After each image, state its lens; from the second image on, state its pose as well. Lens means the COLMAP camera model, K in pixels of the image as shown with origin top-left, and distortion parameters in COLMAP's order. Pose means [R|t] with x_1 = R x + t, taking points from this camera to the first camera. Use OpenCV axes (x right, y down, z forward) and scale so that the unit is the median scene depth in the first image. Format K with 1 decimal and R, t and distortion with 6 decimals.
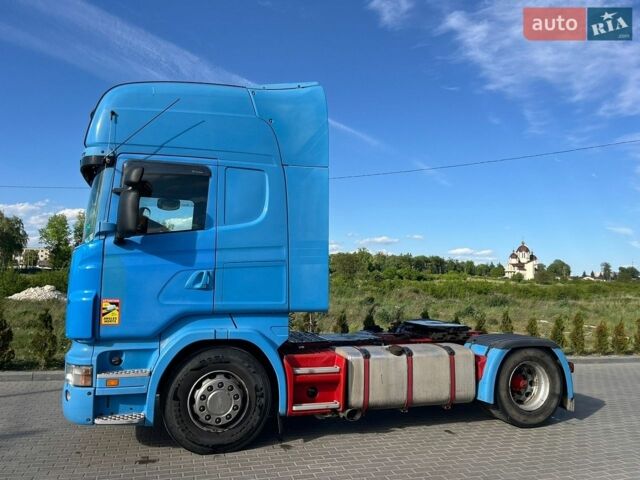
lens RADIAL K [[500.0, 0, 319.5], [0, 500.0, 243.8], [0, 0, 1]] dist [0.066366, -0.064477]
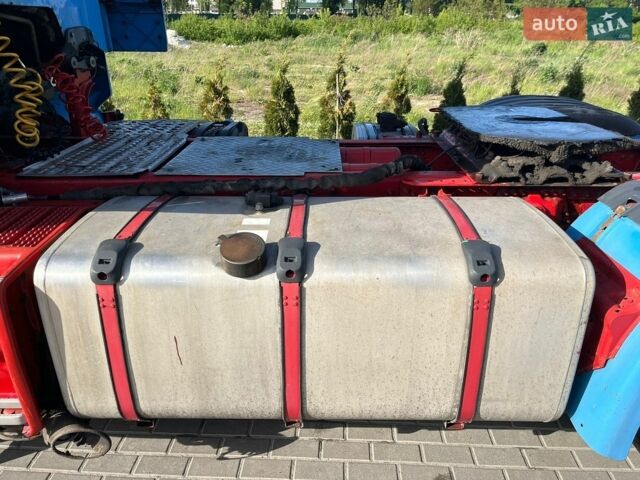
lens RADIAL K [[500.0, 0, 319.5], [0, 500.0, 243.8], [0, 0, 1]] dist [0.066366, -0.064477]
pose [[0.946882, 0.119480, -0.298563, 0.261026], [0.031673, 0.889255, 0.456315, 0.090441], [0.320019, -0.441532, 0.838234, 0.787981]]
